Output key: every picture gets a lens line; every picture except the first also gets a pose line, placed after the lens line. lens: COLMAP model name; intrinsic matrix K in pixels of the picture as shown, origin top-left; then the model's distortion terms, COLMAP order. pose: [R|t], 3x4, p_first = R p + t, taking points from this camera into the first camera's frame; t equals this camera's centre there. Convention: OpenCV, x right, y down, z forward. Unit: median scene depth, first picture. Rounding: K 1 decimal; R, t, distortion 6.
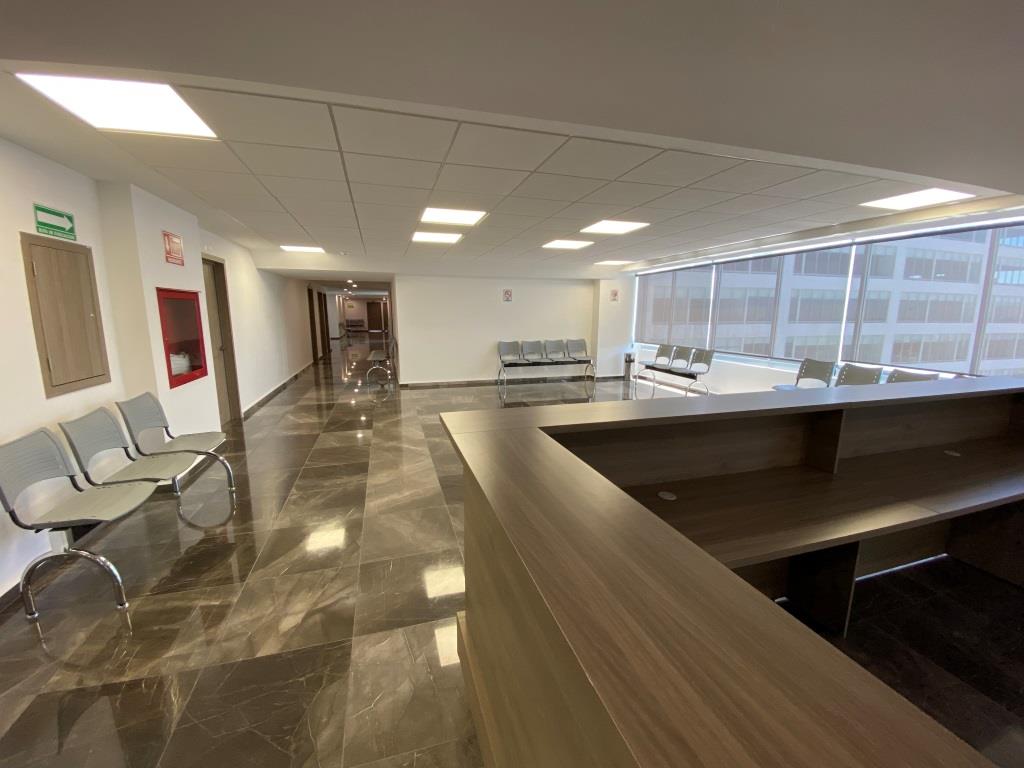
lens RADIAL K [[414.3, 0, 512.0], [0, 414.3, 384.0], [0, 0, 1]] dist [0.060006, -0.048442]
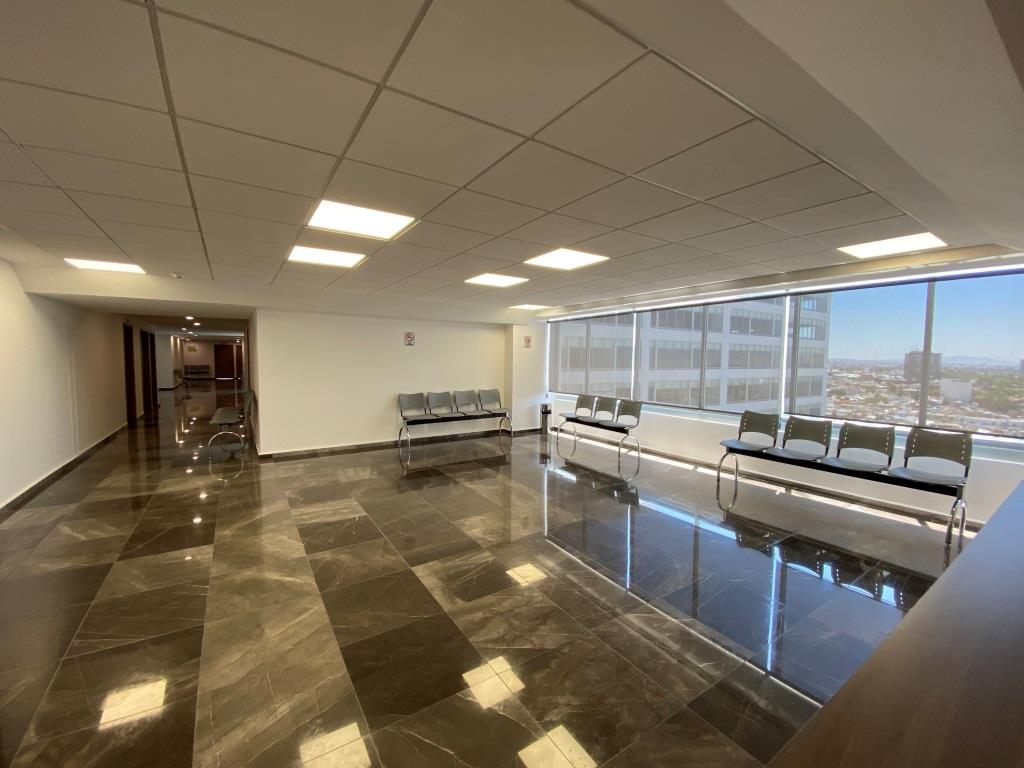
lens RADIAL K [[414.3, 0, 512.0], [0, 414.3, 384.0], [0, 0, 1]] dist [0.060006, -0.048442]
pose [[0.960315, -0.010336, 0.278725, -0.047304], [0.040280, 0.993977, -0.101920, -0.029174], [-0.275993, 0.109102, 0.954947, 0.149520]]
